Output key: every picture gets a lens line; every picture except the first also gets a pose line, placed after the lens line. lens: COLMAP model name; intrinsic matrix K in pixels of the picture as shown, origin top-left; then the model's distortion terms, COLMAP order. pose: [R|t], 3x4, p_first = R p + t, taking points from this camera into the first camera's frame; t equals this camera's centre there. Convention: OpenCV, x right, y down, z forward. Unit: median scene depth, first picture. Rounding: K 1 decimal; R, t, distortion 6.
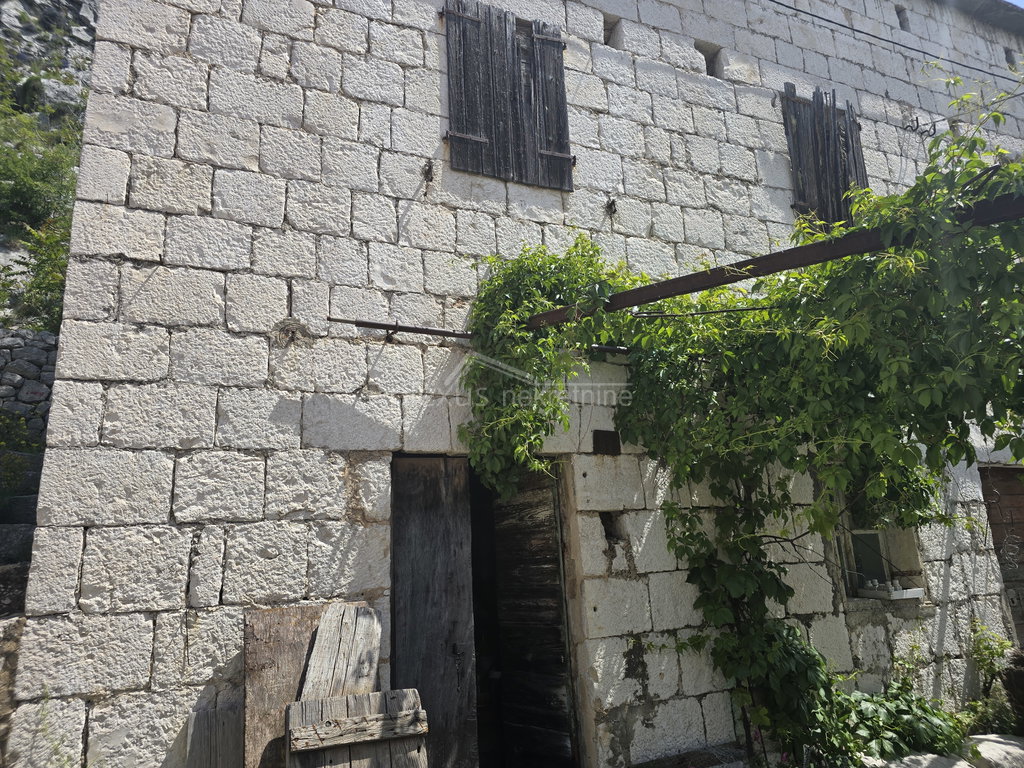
lens RADIAL K [[685.8, 0, 511.3], [0, 685.8, 373.1], [0, 0, 1]] dist [0.056177, -0.047357]
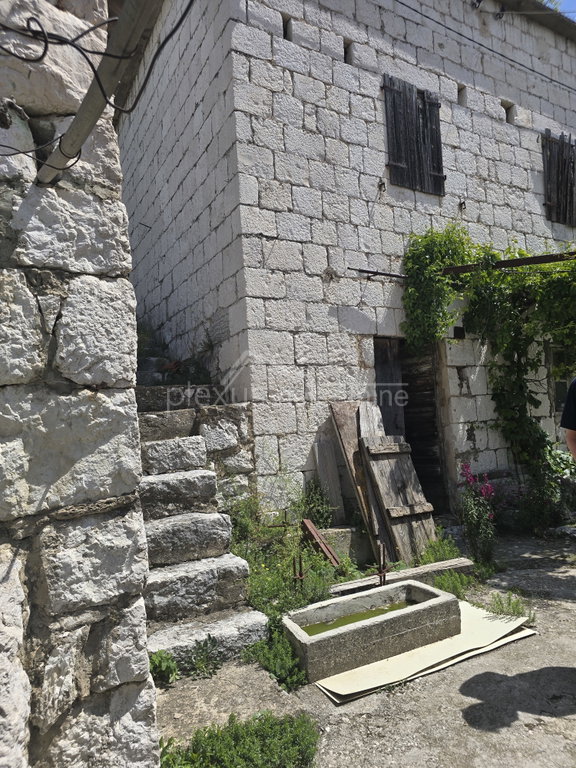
lens RADIAL K [[514.4, 0, 294.4], [0, 514.4, 390.9], [0, 0, 1]] dist [0.056177, -0.047357]
pose [[0.993624, 0.003125, 0.112702, -0.535319], [-0.024881, 0.981048, 0.192162, -0.011272], [-0.109966, -0.193741, 0.974870, -0.475823]]
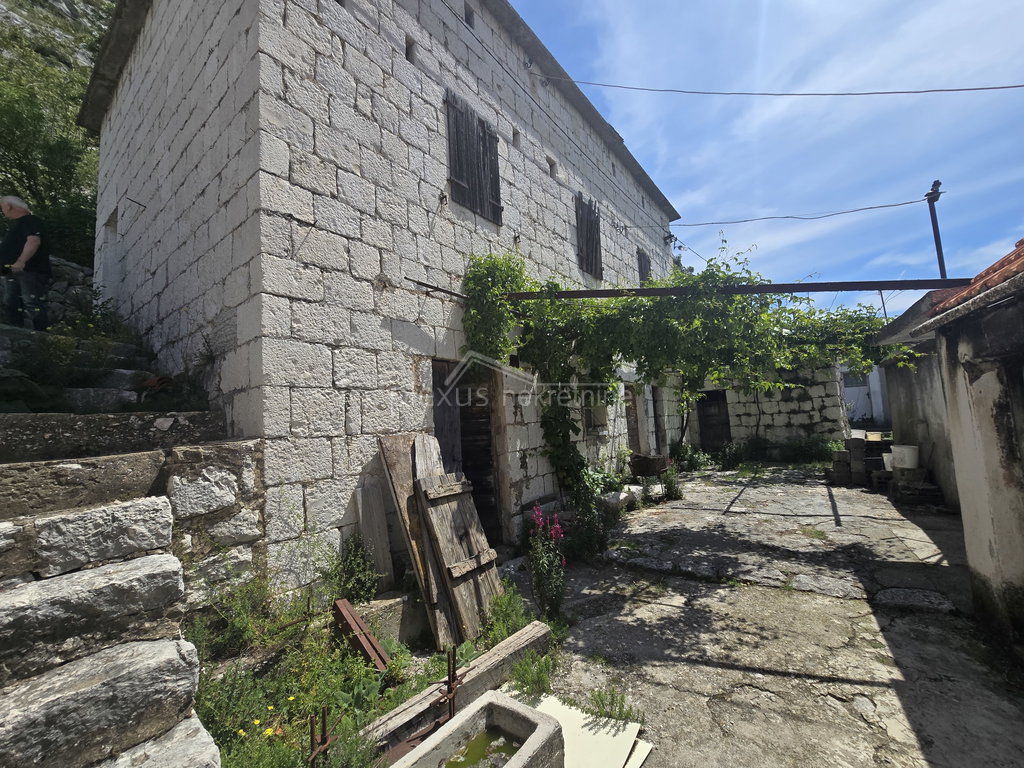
lens RADIAL K [[417.8, 0, 518.2], [0, 417.8, 388.8], [0, 0, 1]] dist [-0.005181, -0.000304]
pose [[0.869944, 0.039813, 0.491540, -0.474647], [-0.113451, 0.986159, 0.120913, 0.034141], [-0.479923, -0.160953, 0.862420, -0.082262]]
